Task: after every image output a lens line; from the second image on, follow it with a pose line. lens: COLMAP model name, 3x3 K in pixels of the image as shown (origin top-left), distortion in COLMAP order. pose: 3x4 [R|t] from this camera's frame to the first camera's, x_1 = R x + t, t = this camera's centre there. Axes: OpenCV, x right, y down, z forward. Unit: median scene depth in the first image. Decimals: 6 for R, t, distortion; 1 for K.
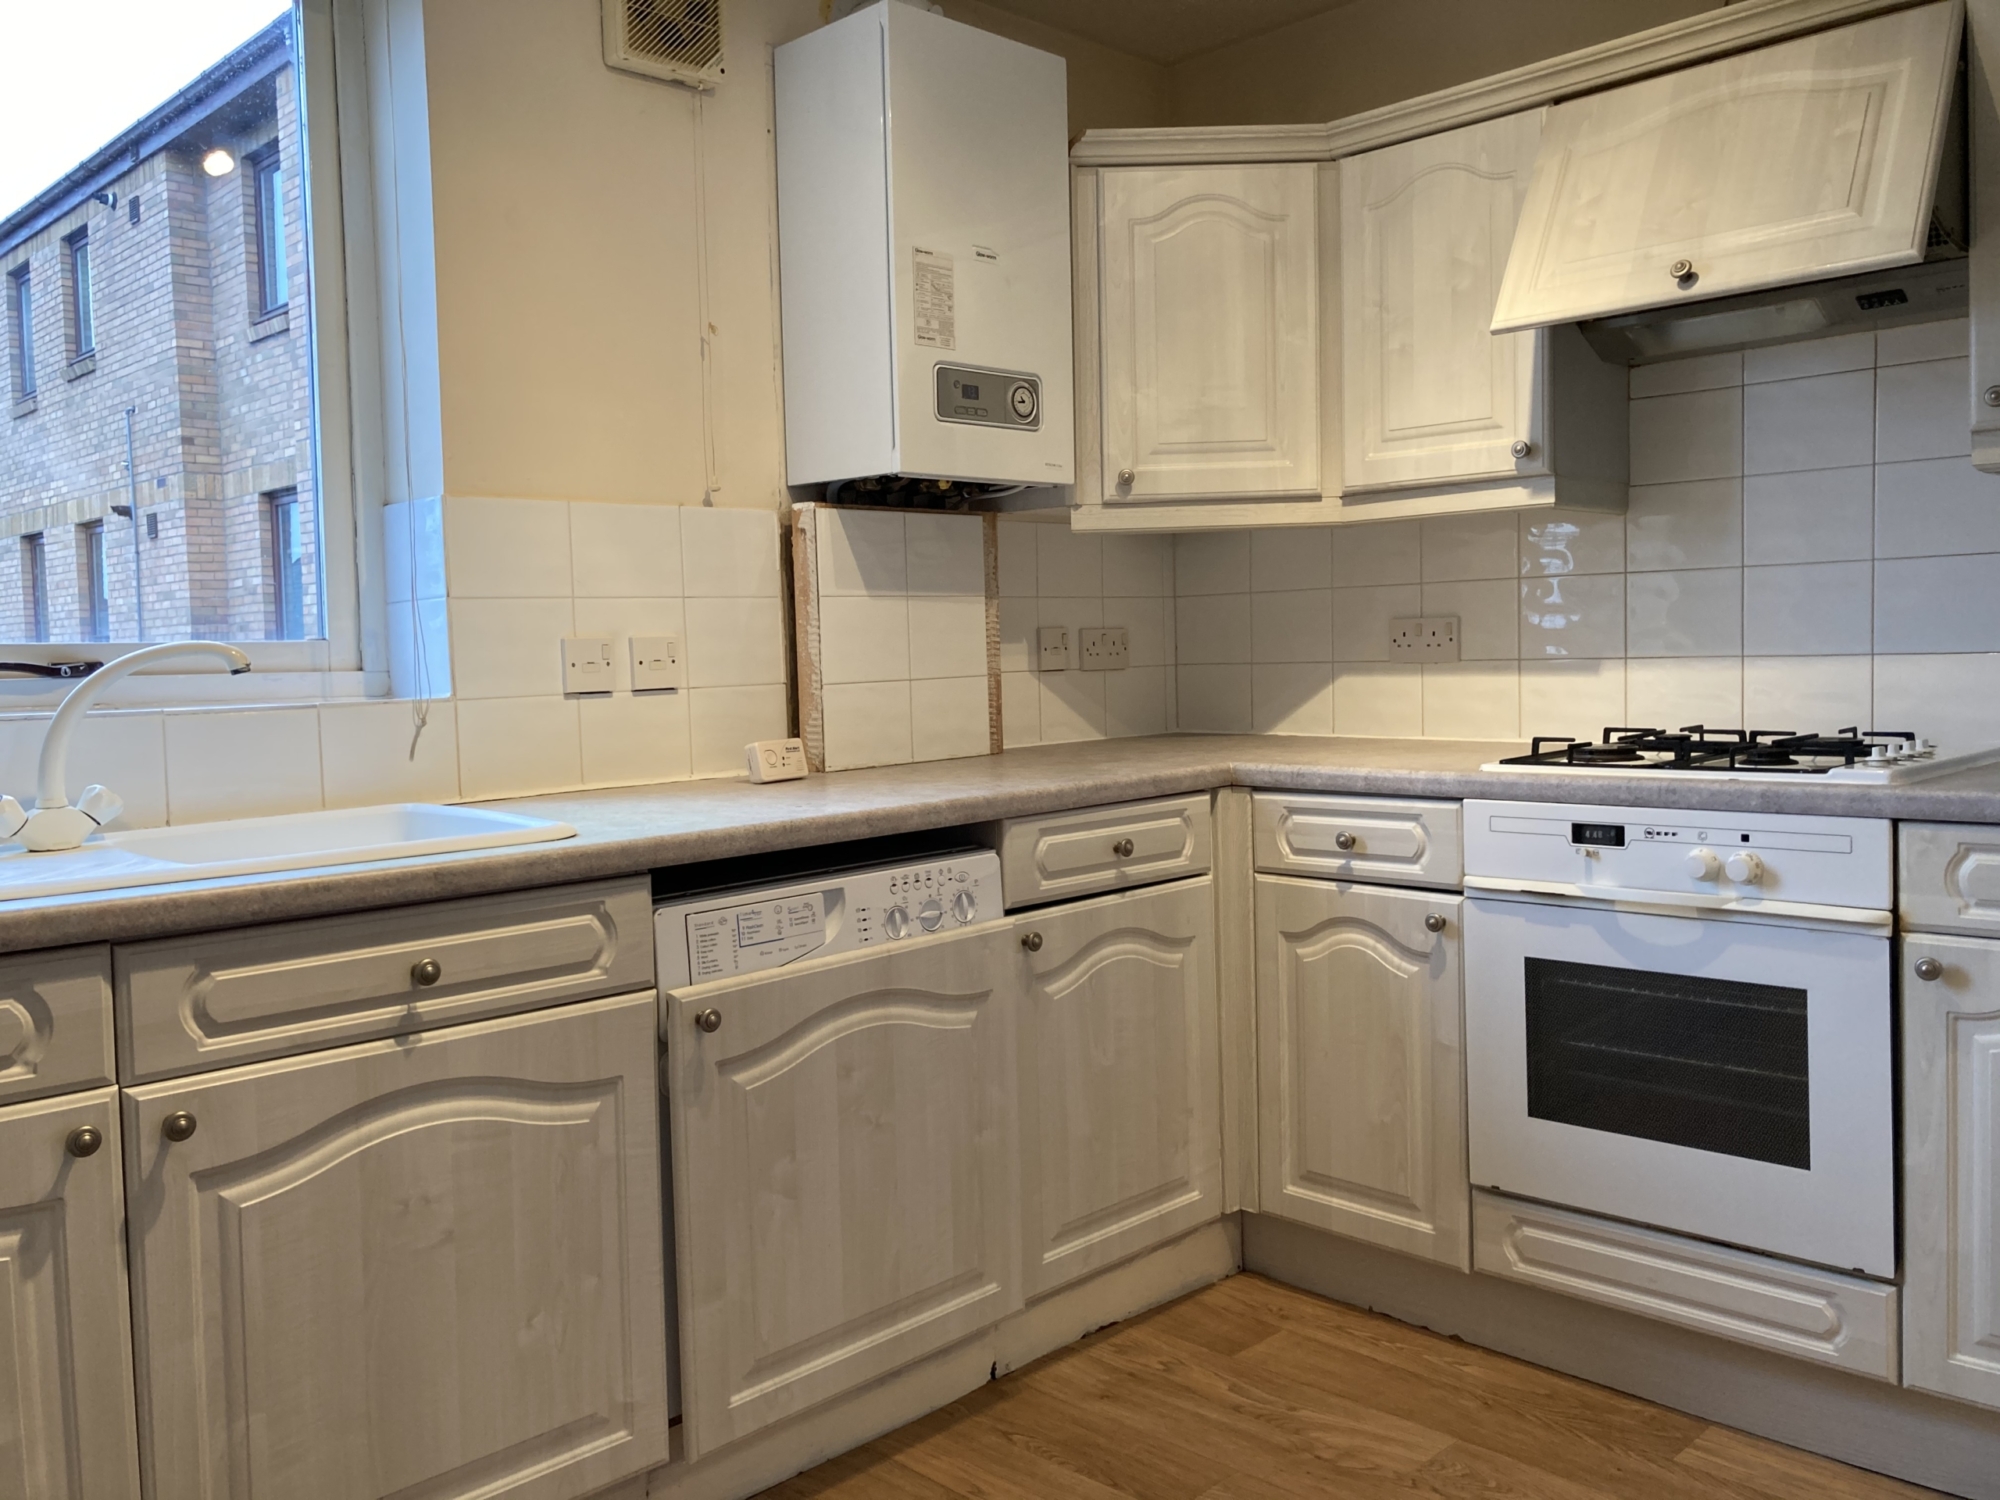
lens RADIAL K [[1646.8, 0, 1016.8], [0, 1646.8, 750.7], [0, 0, 1]] dist [0.041026, -0.071197]
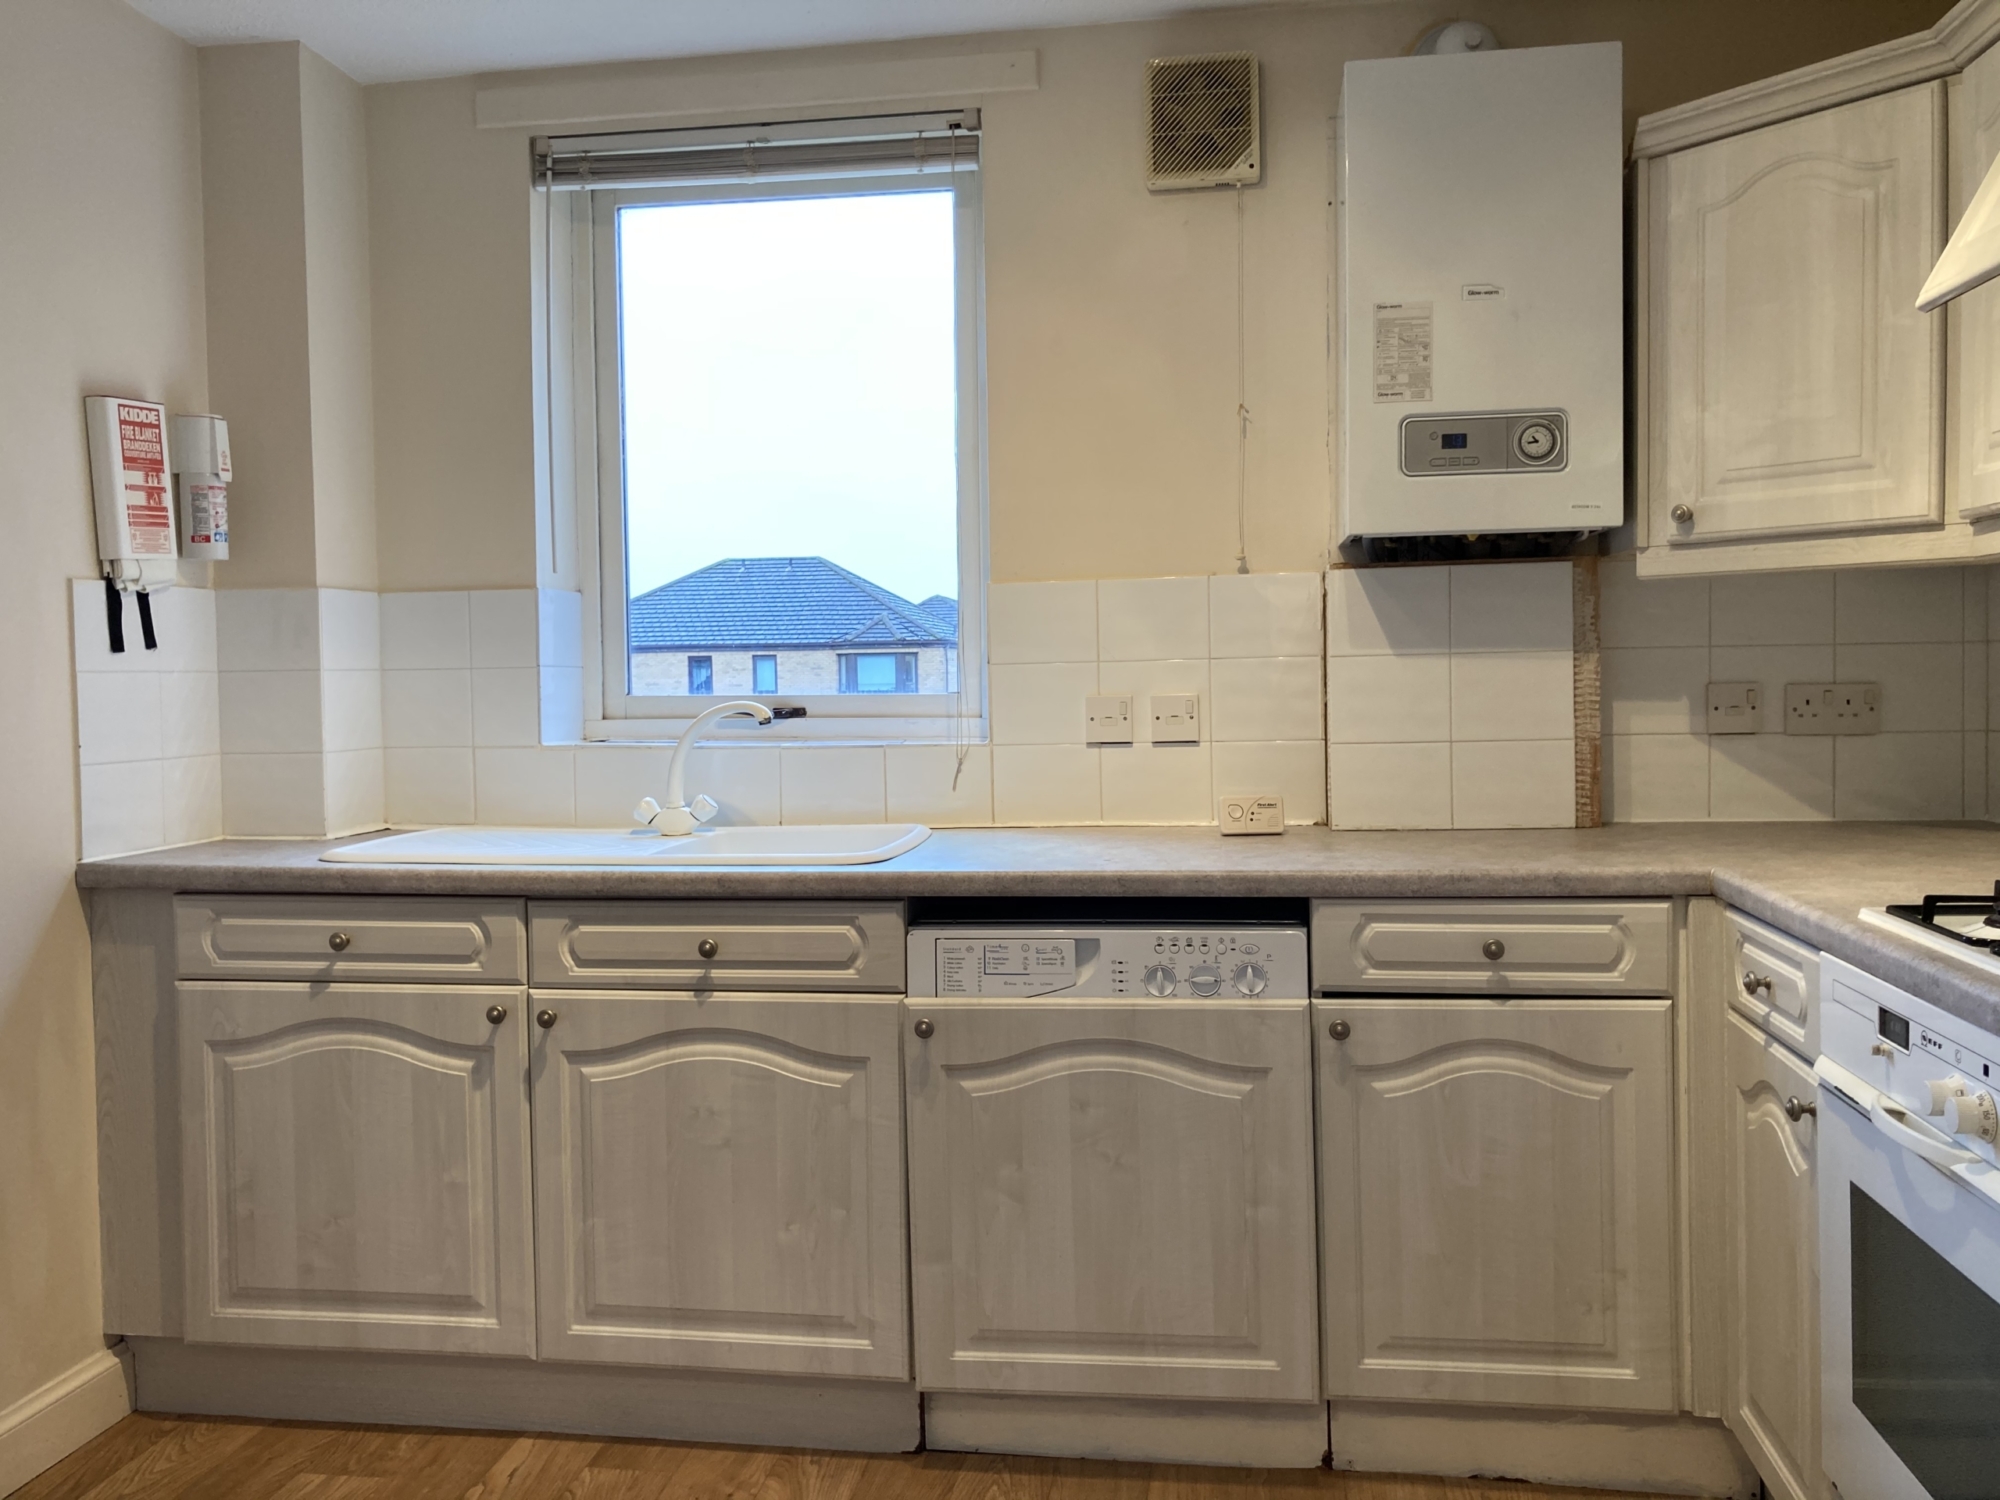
lens RADIAL K [[1646.8, 0, 1003.0], [0, 1646.8, 751.0], [0, 0, 1]] dist [0.041026, -0.071197]
pose [[0.590346, 0.058384, -0.805036, 0.665048], [-0.050720, 0.998093, 0.035191, -0.070067], [0.805555, 0.020056, 0.592181, 0.271633]]
